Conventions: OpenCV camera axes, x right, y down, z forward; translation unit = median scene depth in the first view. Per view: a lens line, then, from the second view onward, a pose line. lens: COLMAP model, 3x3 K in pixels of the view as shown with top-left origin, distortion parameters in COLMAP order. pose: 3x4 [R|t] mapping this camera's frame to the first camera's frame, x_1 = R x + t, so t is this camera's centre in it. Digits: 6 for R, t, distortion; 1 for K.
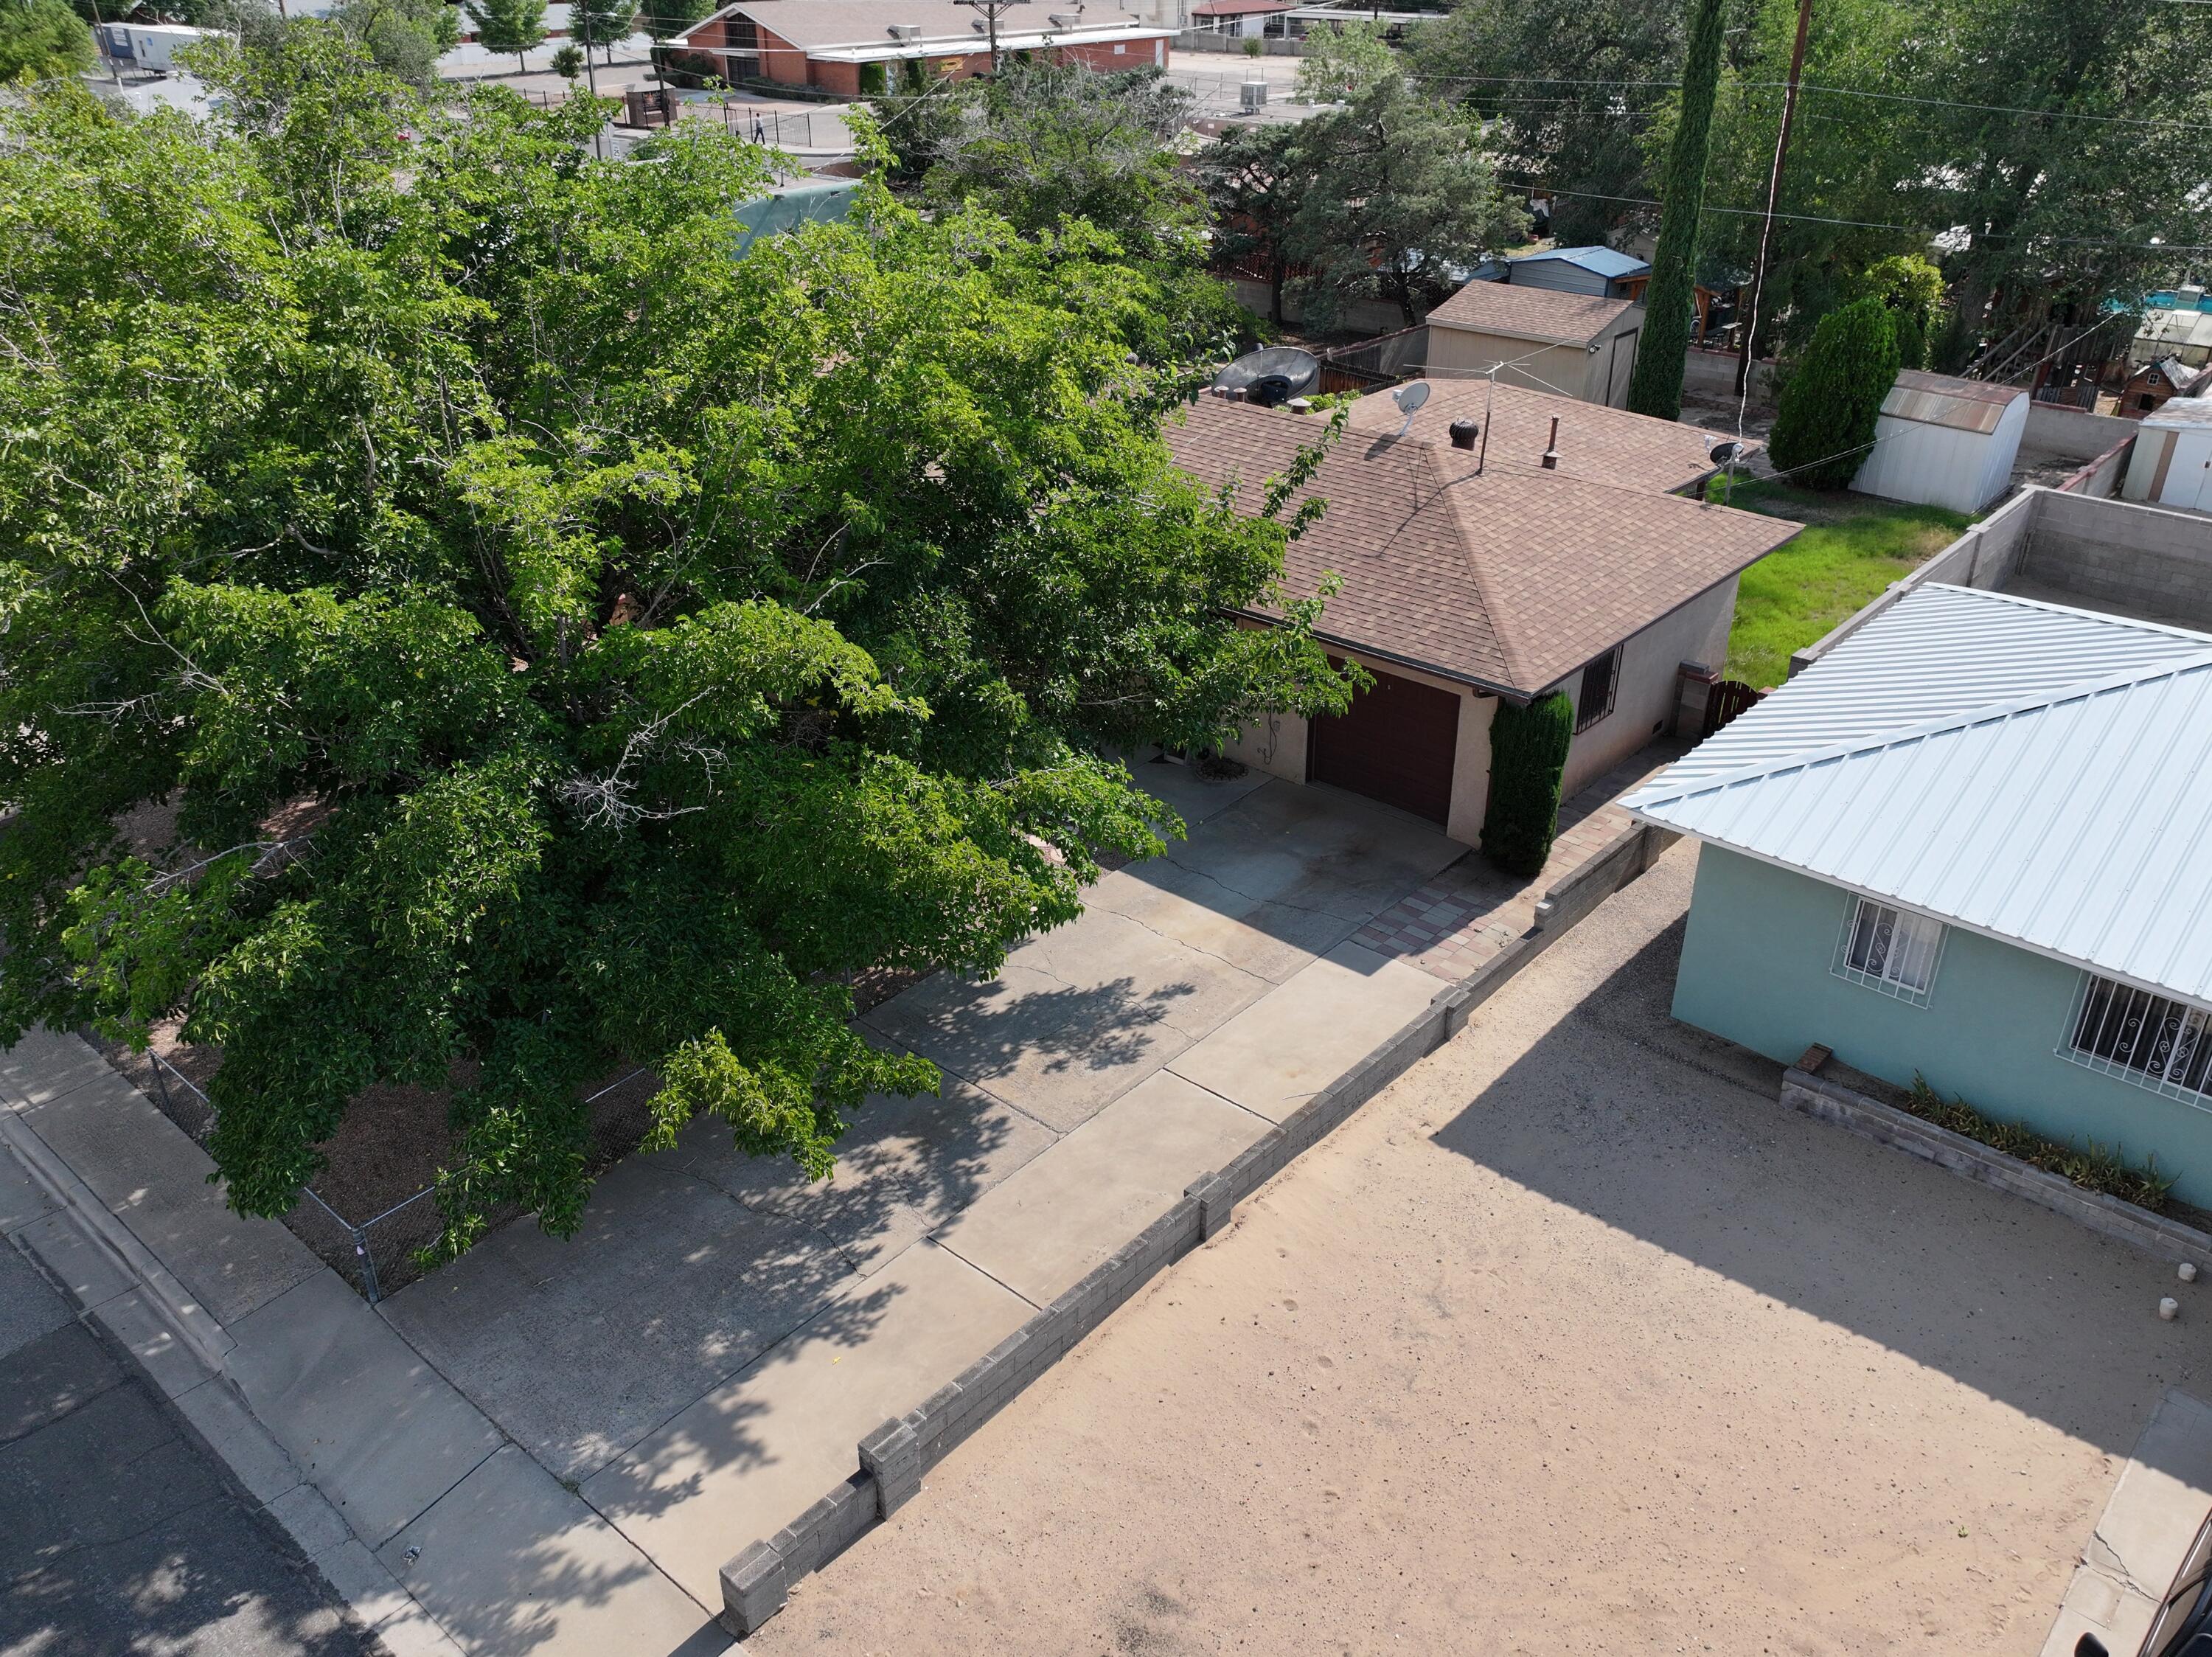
lens RADIAL K [[1756.5, 0, 1108.7], [0, 1756.5, 825.2], [0, 0, 1]] dist [-0.001630, 0.002558]
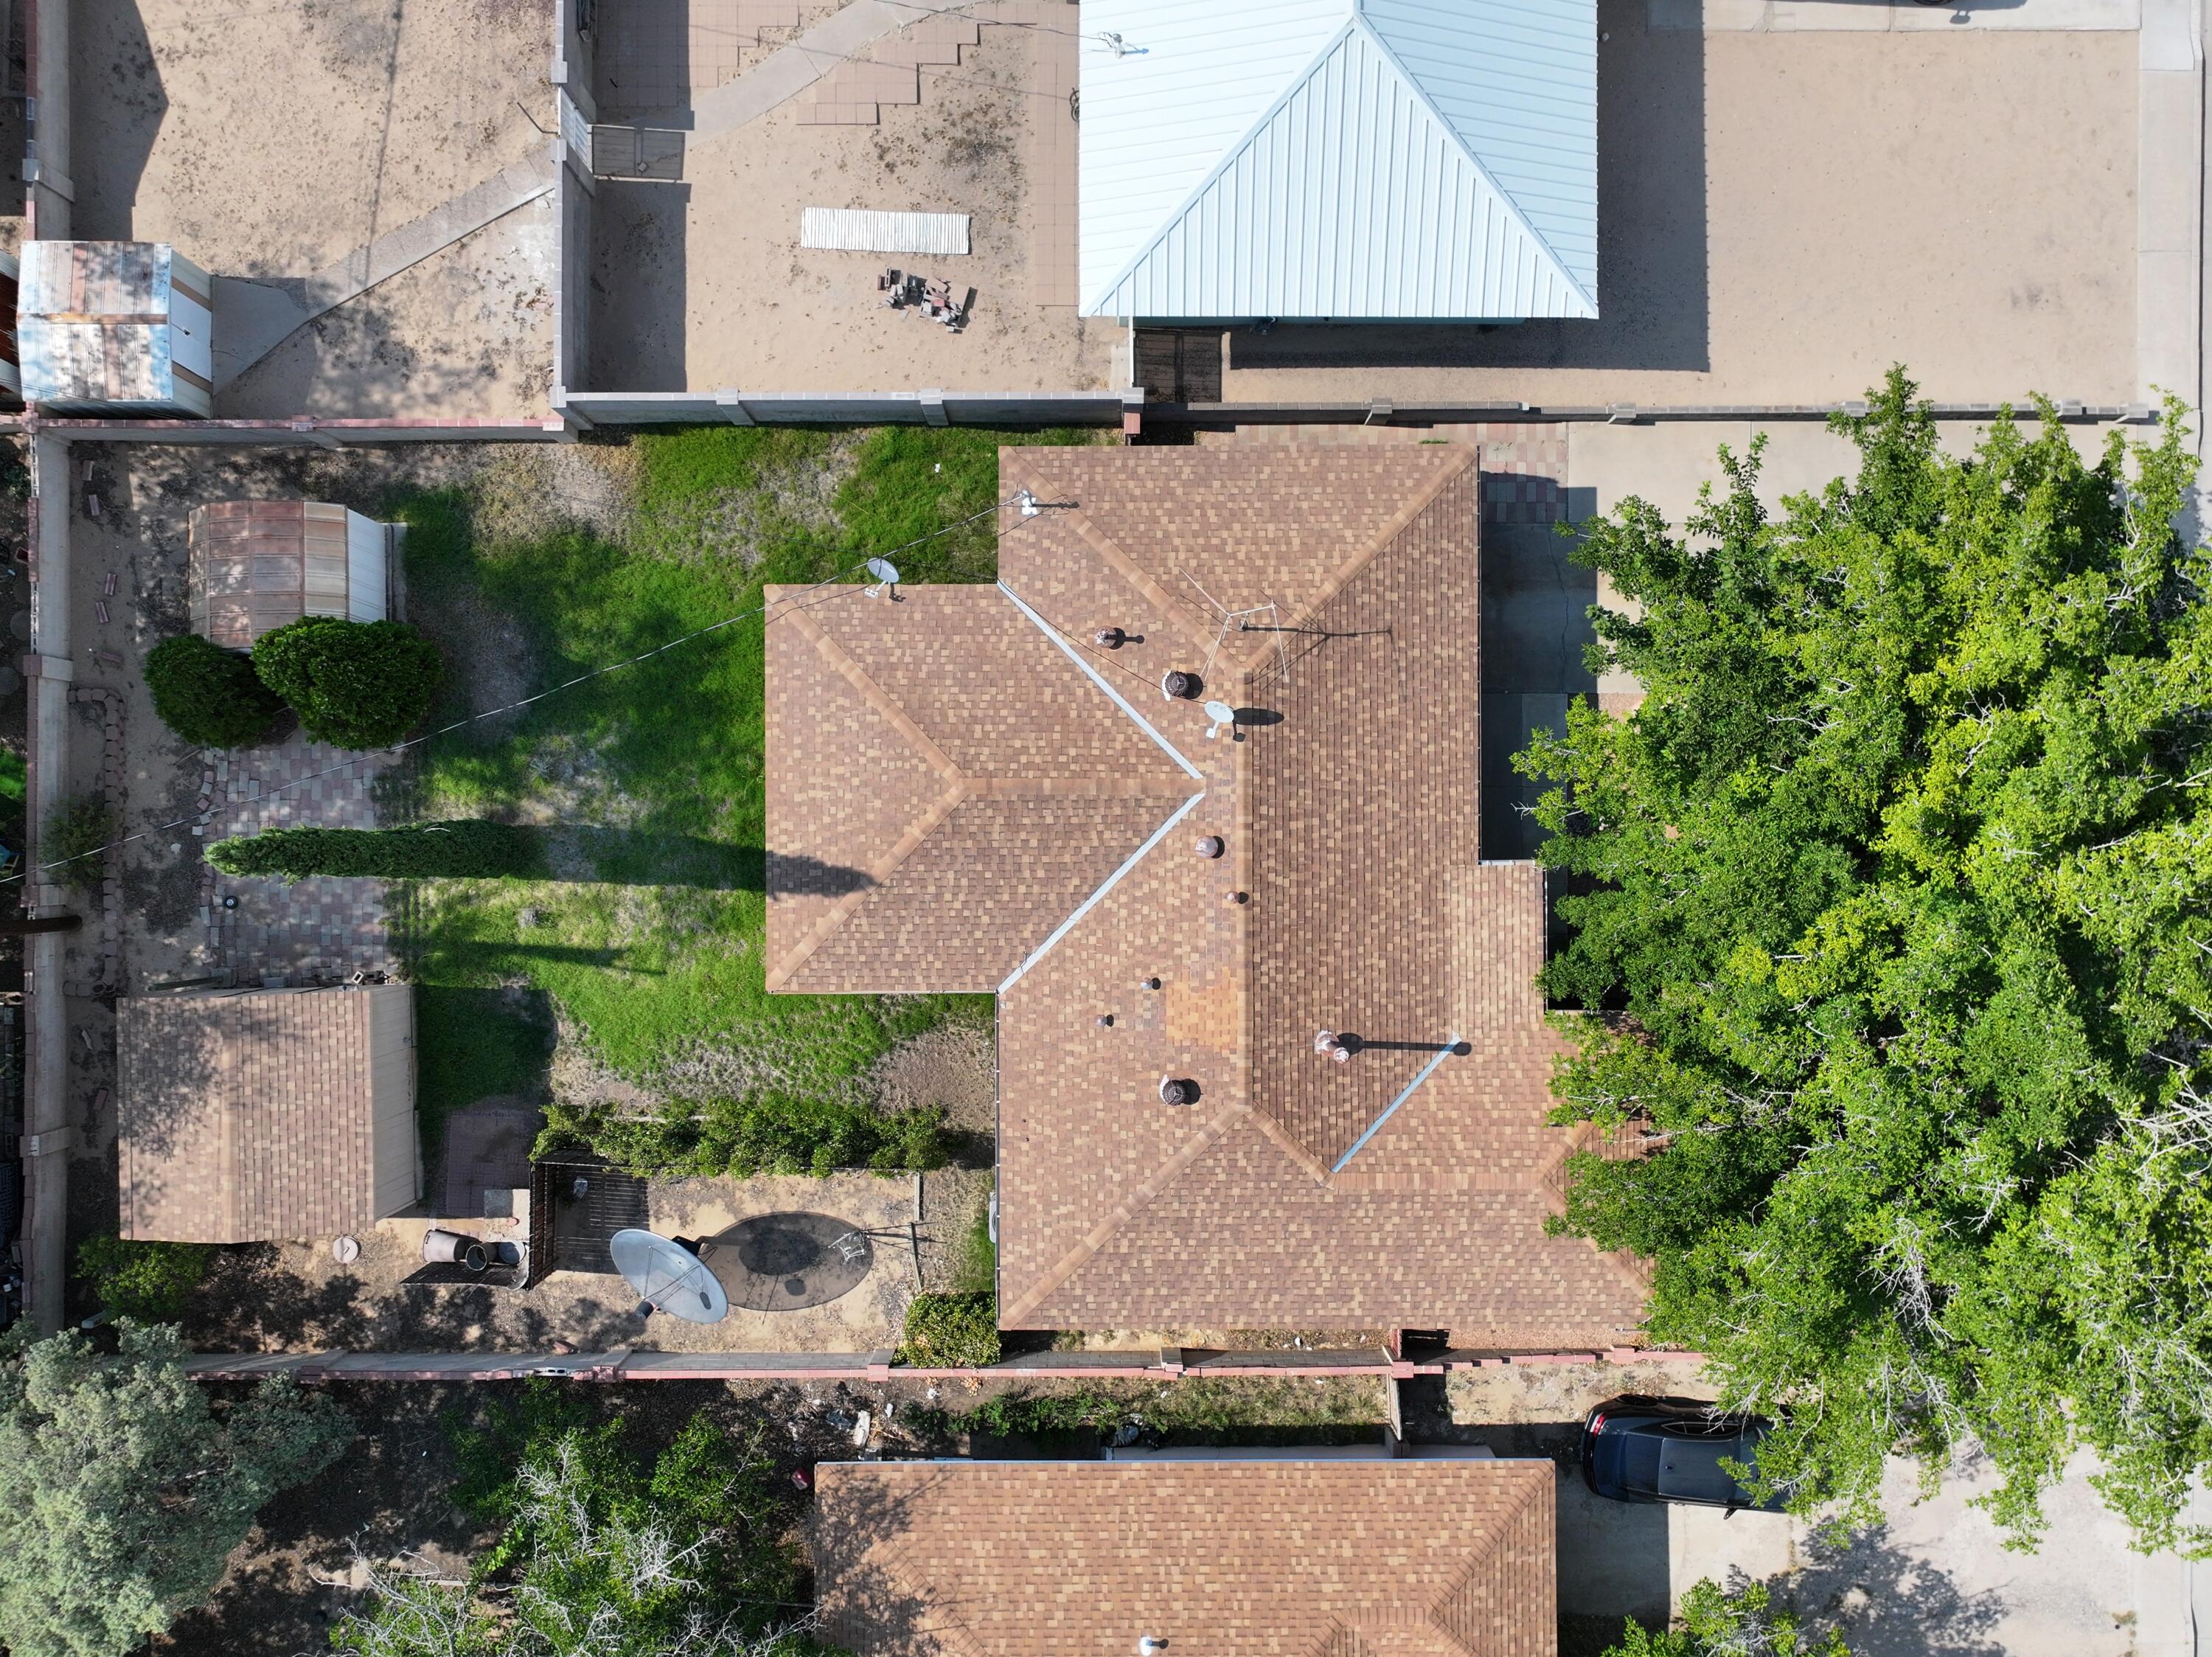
lens RADIAL K [[1756.5, 0, 1106.6], [0, 1756.5, 830.6], [0, 0, 1]] dist [-0.001630, 0.002558]
pose [[-0.669462, -0.742699, 0.014785, 0.274136], [0.357315, -0.304504, 0.882951, -2.267041], [-0.651265, 0.596386, 0.469232, 1.024586]]
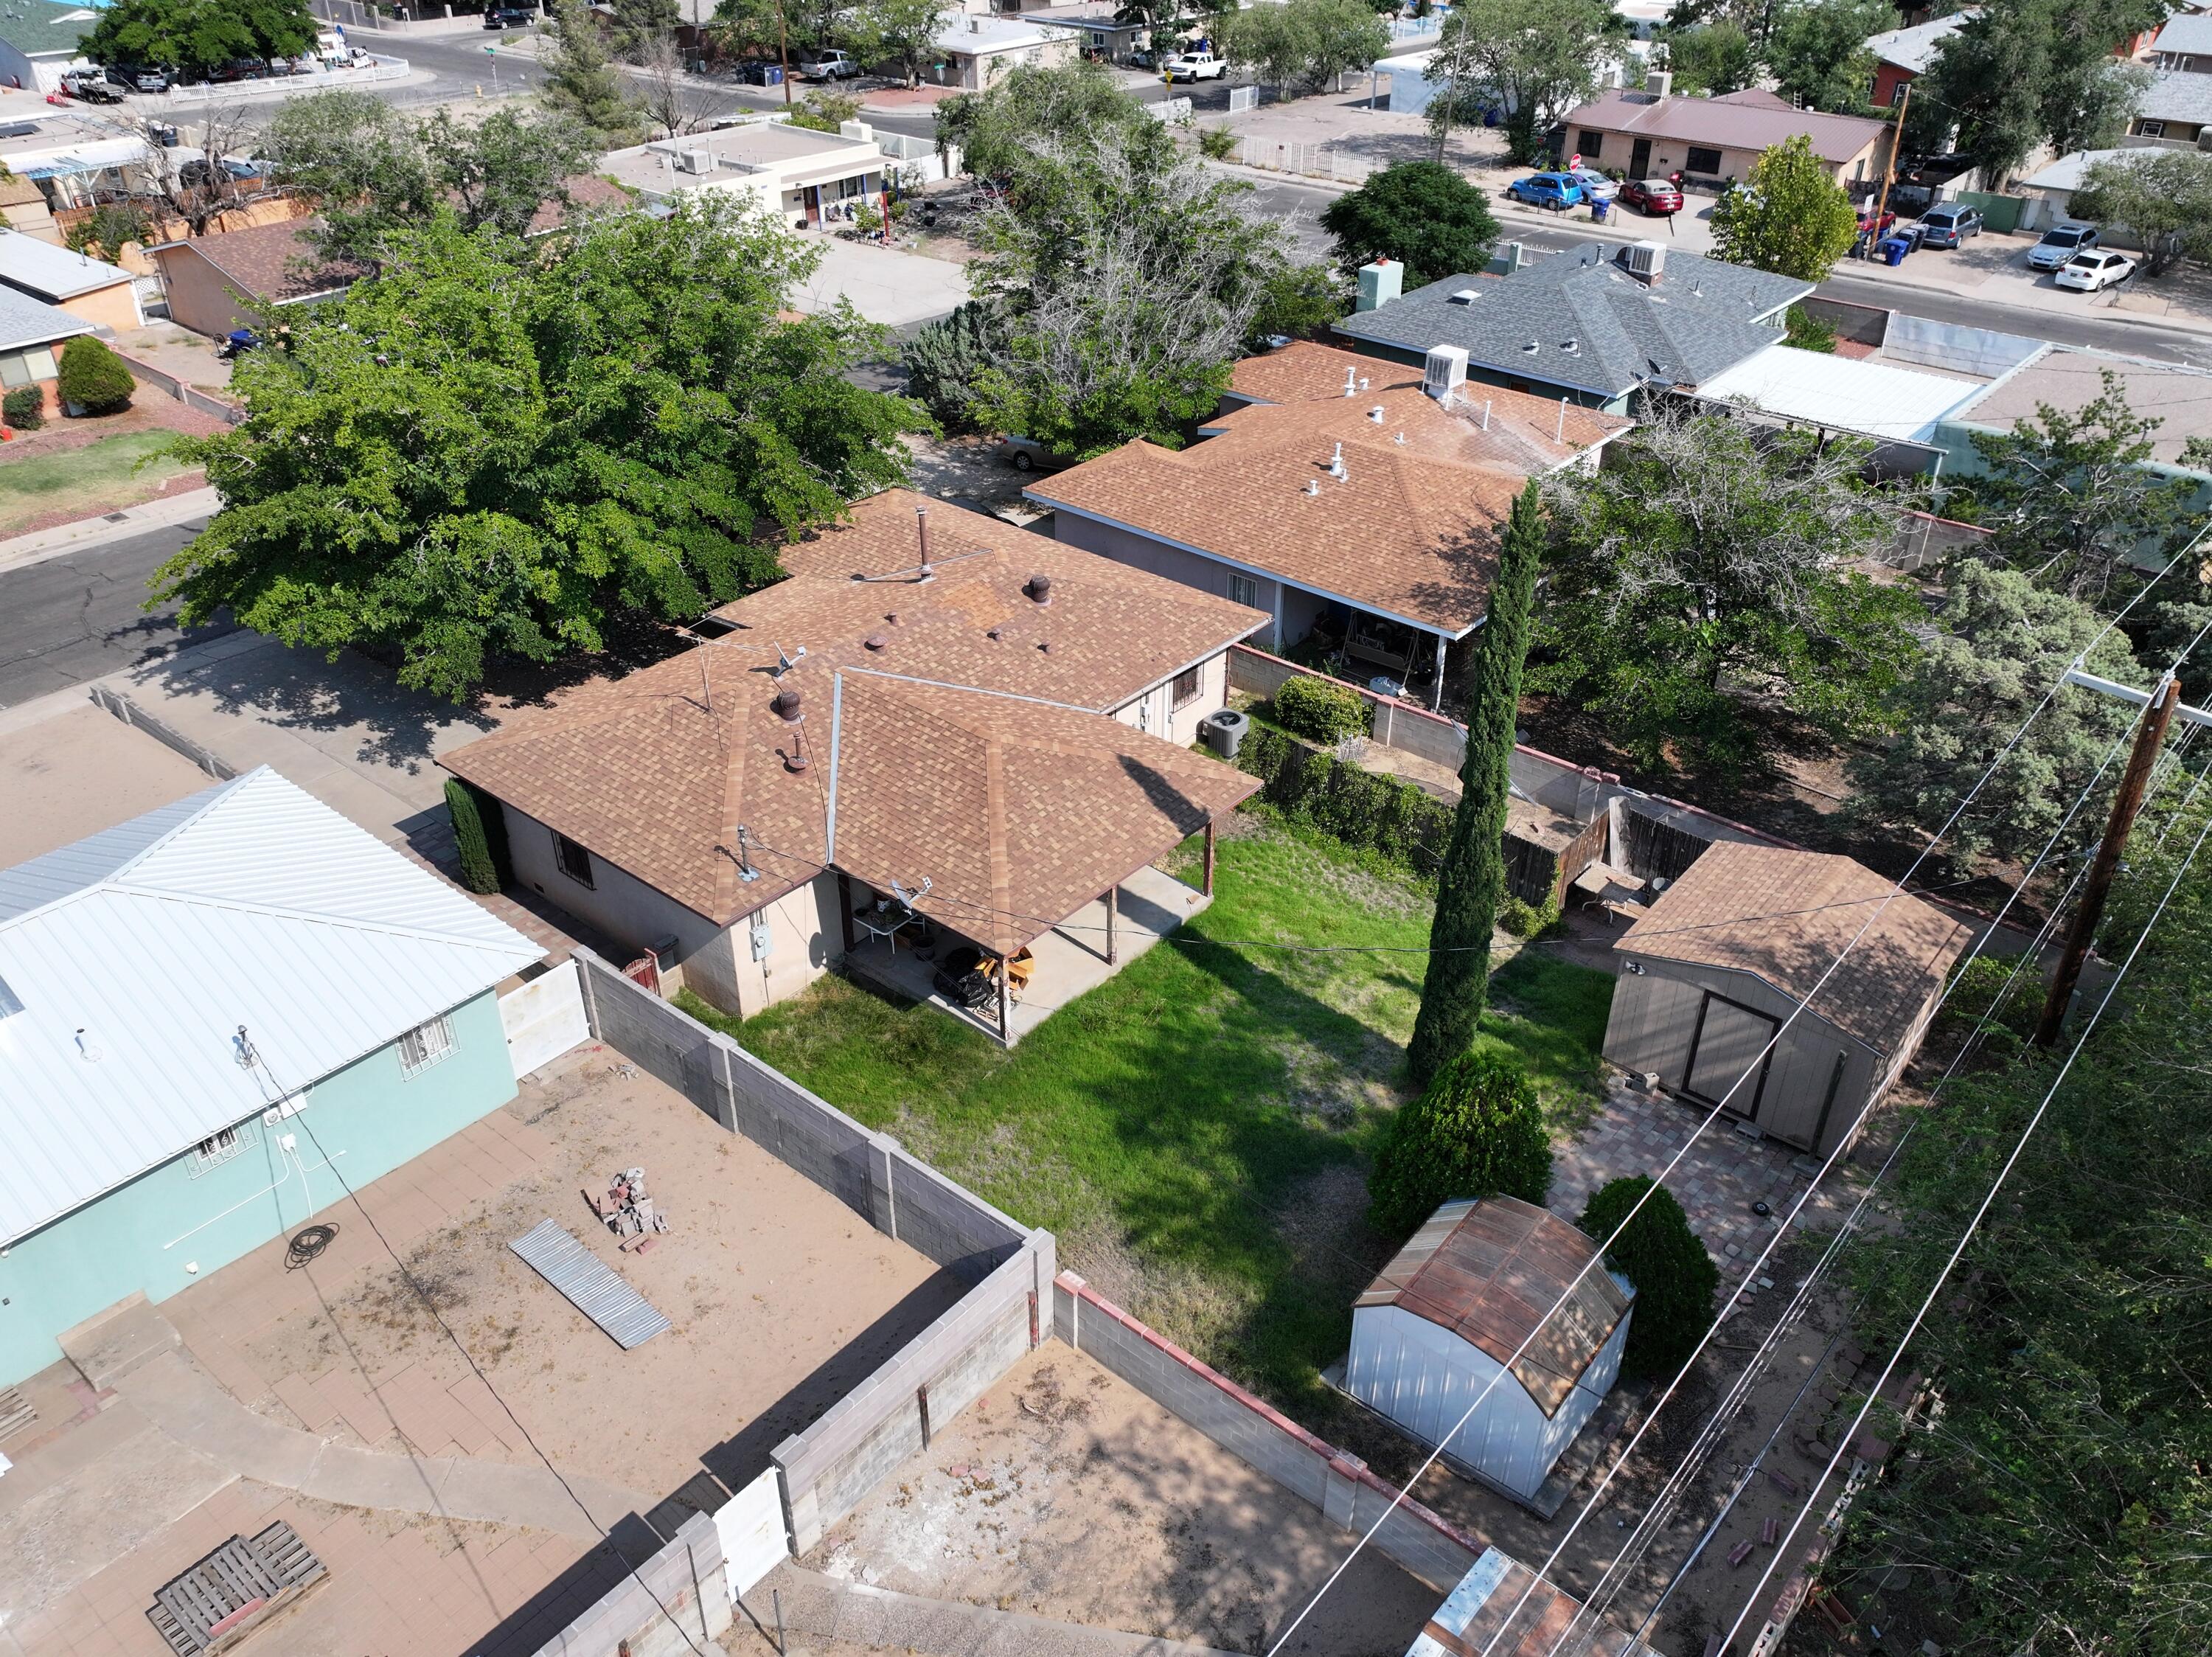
lens RADIAL K [[1756.5, 0, 1108.3], [0, 1756.5, 828.3], [0, 0, 1]] dist [-0.001630, 0.002558]
pose [[0.028868, 0.543996, -0.838591, 2.326373], [-0.479055, 0.743848, 0.466044, -1.520988], [0.877310, 0.388277, 0.282077, 1.605047]]
